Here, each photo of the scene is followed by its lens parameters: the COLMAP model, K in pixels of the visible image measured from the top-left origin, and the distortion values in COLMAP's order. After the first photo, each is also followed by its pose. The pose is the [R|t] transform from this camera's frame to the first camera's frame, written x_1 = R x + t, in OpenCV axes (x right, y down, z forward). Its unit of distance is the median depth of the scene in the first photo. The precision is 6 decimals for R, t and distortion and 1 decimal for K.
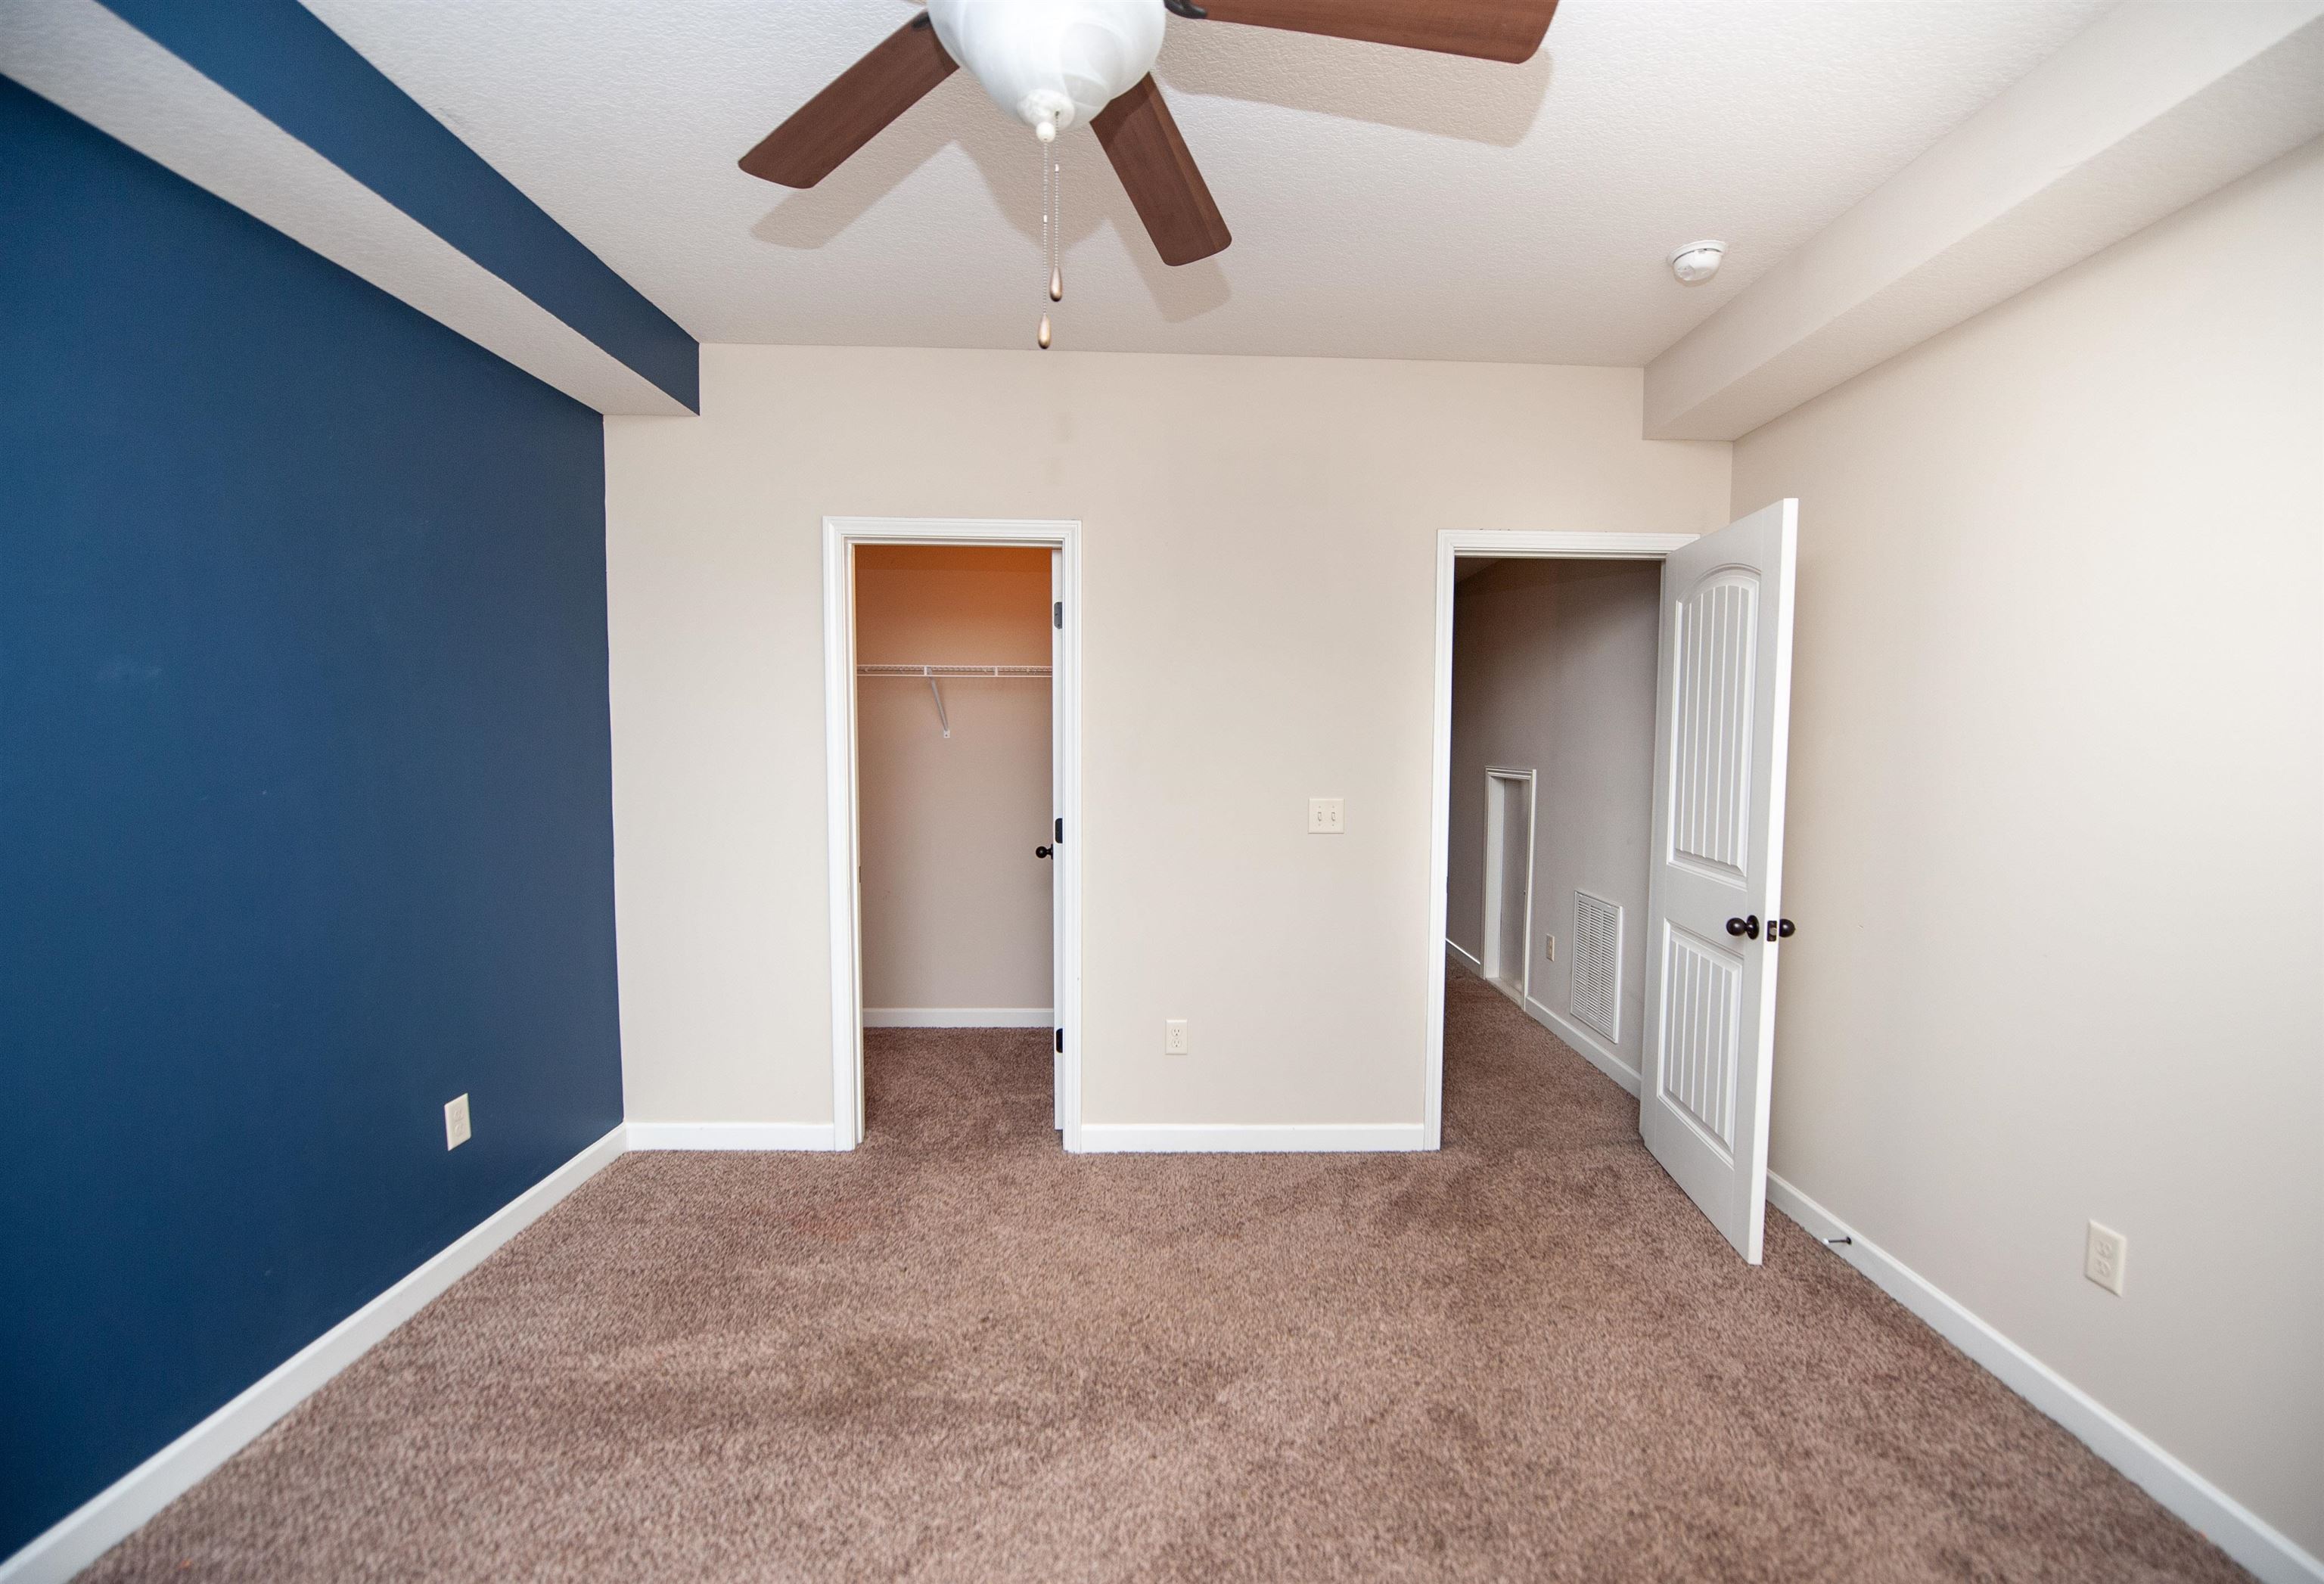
lens RADIAL K [[975.3, 0, 1174.8], [0, 975.3, 792.4], [0, 0, 1]] dist [-0.028273, -0.000025]
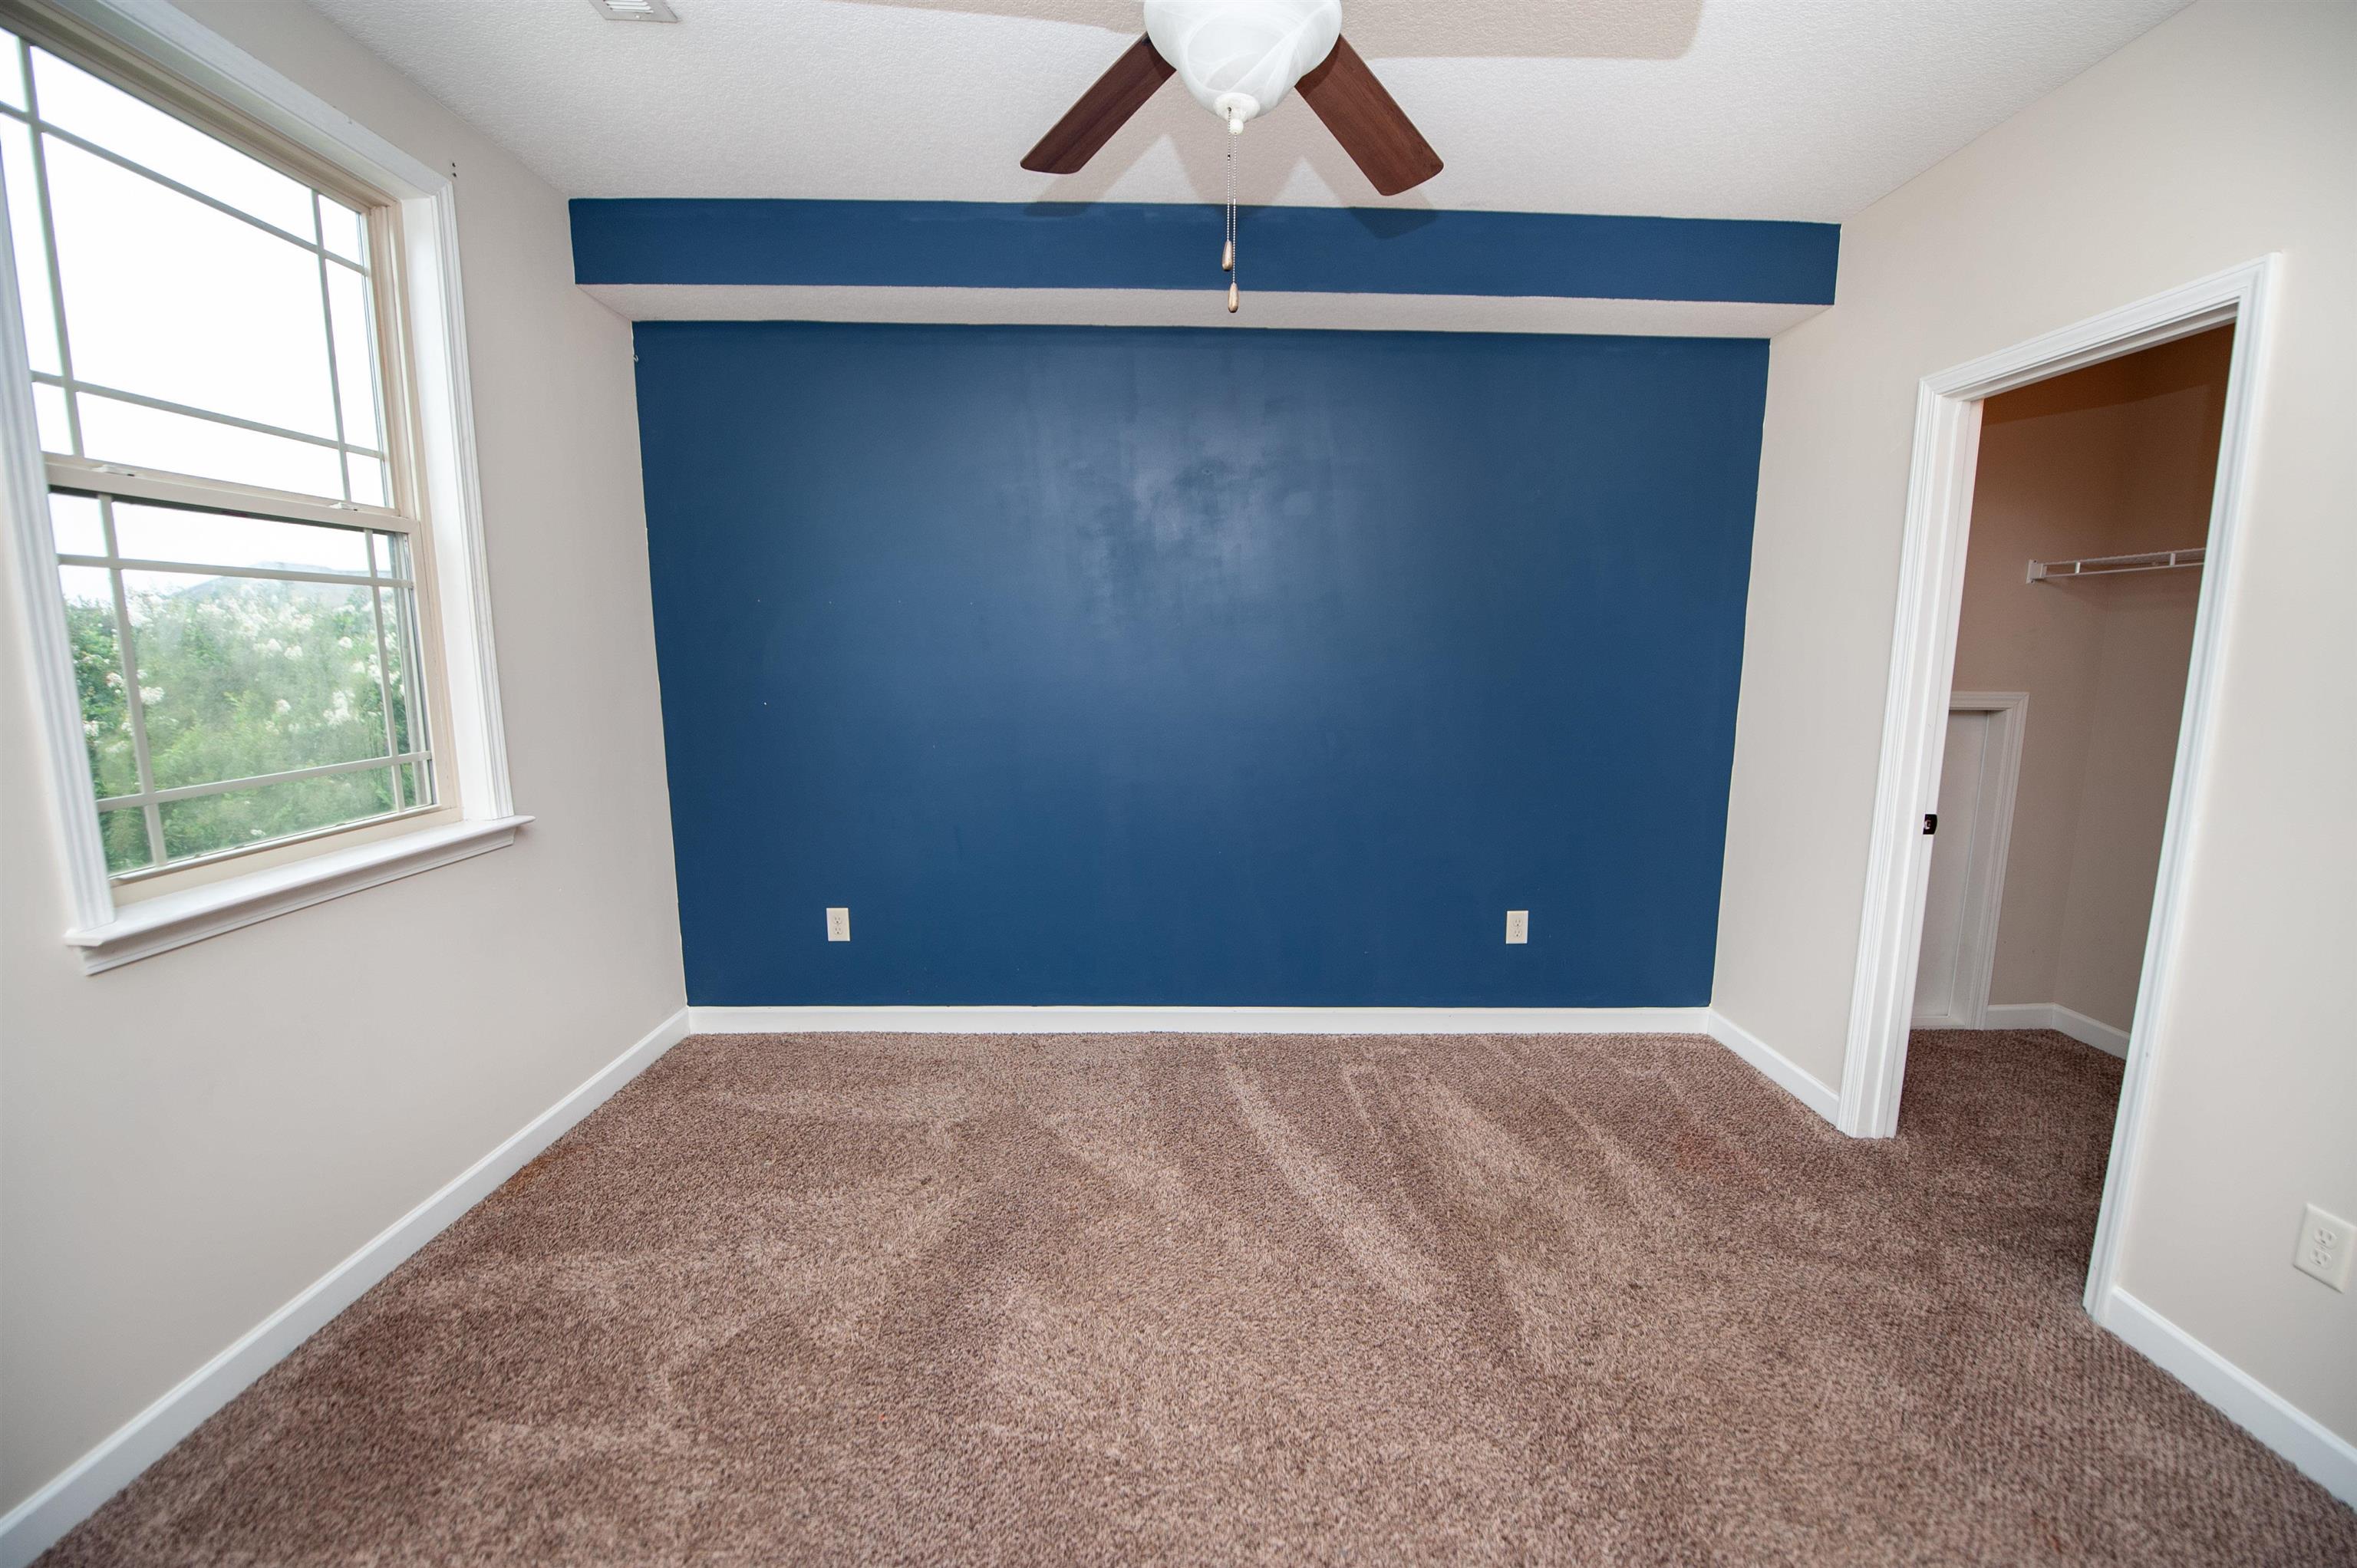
lens RADIAL K [[920.1, 0, 1178.5], [0, 920.1, 784.0], [0, 0, 1]] dist [-0.000498, -0.000023]
pose [[-0.010626, 0.135733, -0.990688, 0.457036], [-0.068200, 0.988339, 0.136143, -0.010459], [0.997615, 0.069012, -0.001245, 0.401802]]
